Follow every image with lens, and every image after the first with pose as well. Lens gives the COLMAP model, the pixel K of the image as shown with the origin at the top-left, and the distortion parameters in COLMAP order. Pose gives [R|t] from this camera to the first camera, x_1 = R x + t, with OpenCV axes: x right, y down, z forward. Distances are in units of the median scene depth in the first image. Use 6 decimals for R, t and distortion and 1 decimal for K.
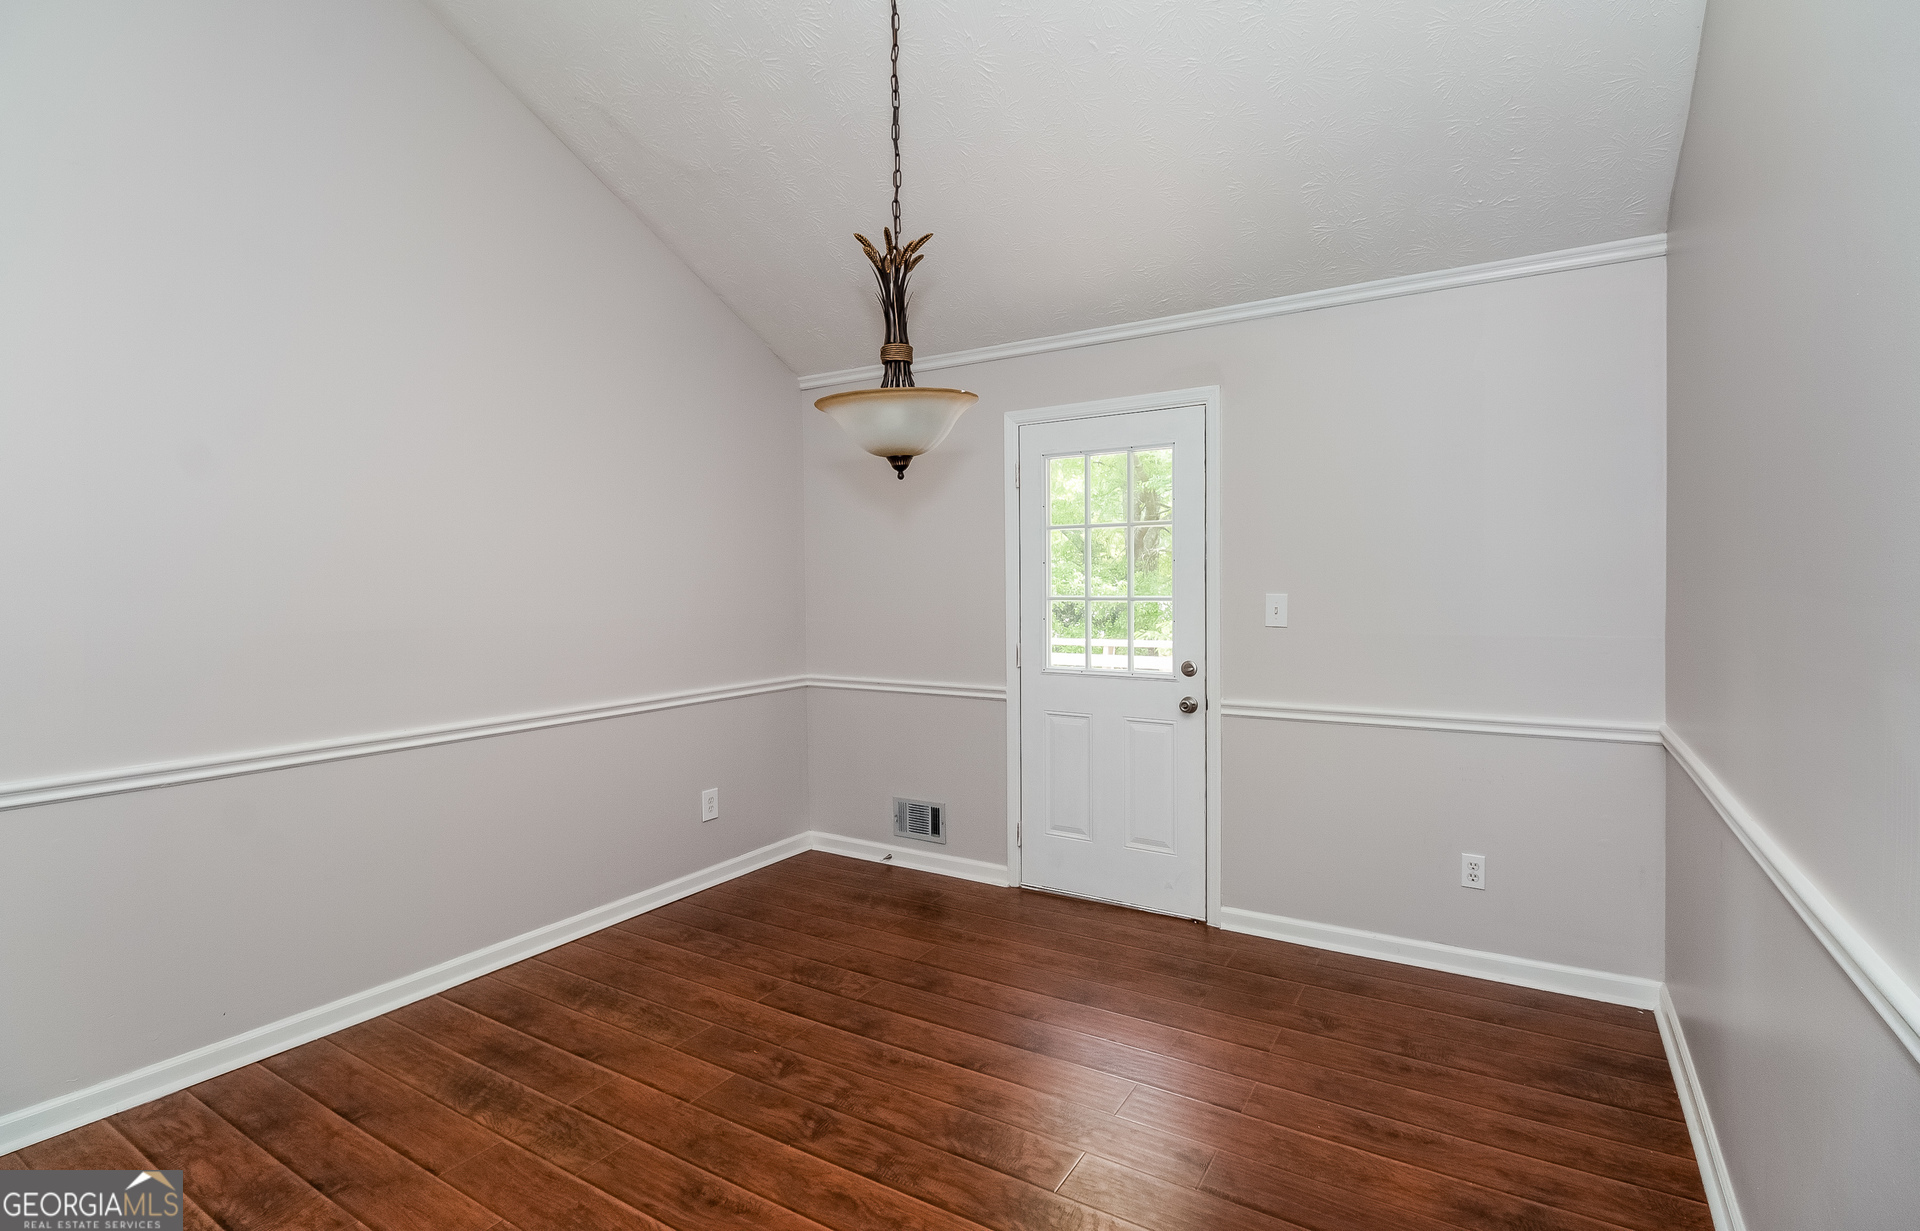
lens RADIAL K [[896.3, 0, 960.4], [0, 896.3, 575.3], [0, 0, 1]] dist [0.002200, -0.013216]
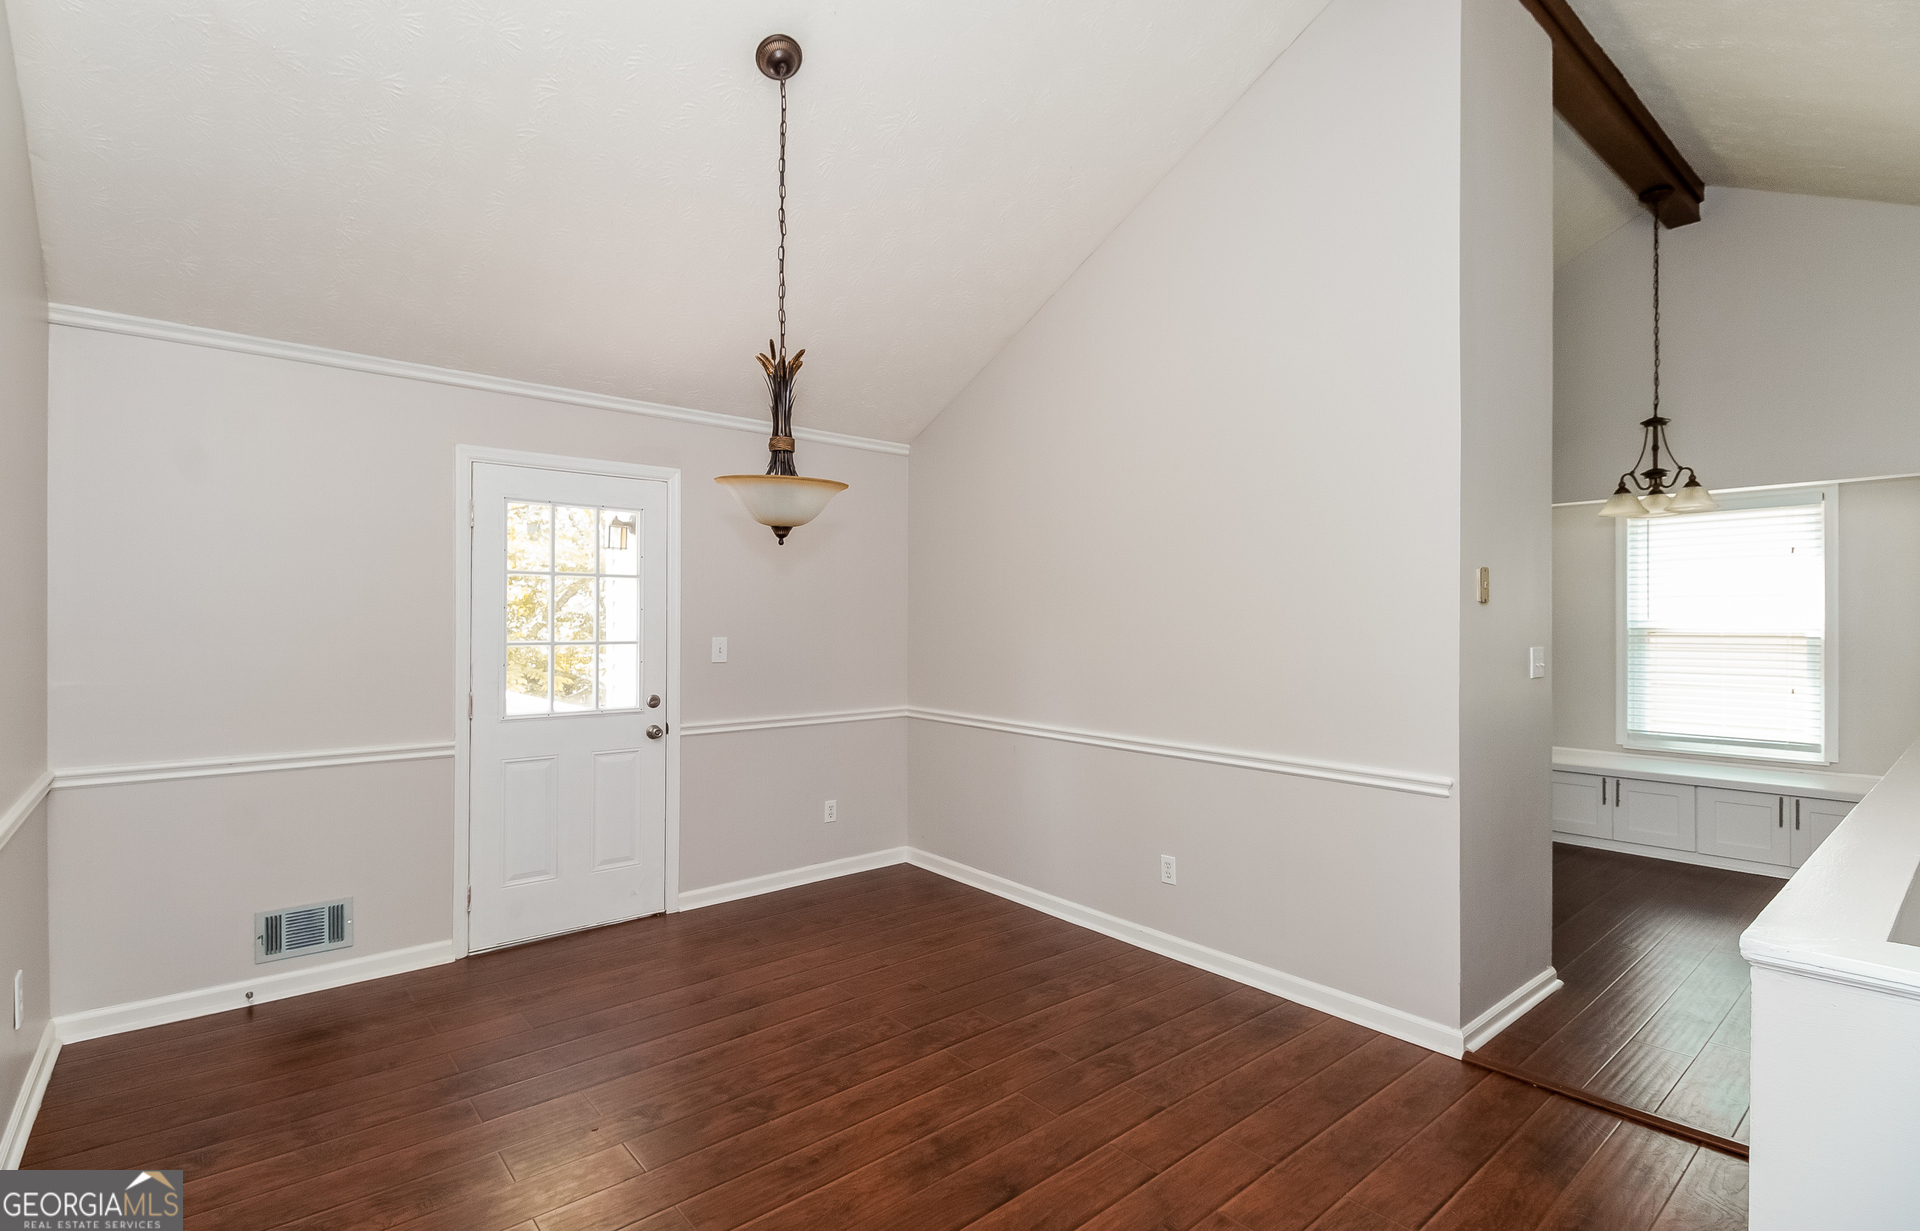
lens RADIAL K [[896.3, 0, 960.4], [0, 896.3, 575.3], [0, 0, 1]] dist [0.002200, -0.013216]
pose [[0.299702, 0.058064, 0.952264, -0.785966], [-0.009874, 0.998282, -0.057762, 0.002304], [-0.953982, 0.007909, 0.299760, 0.263765]]
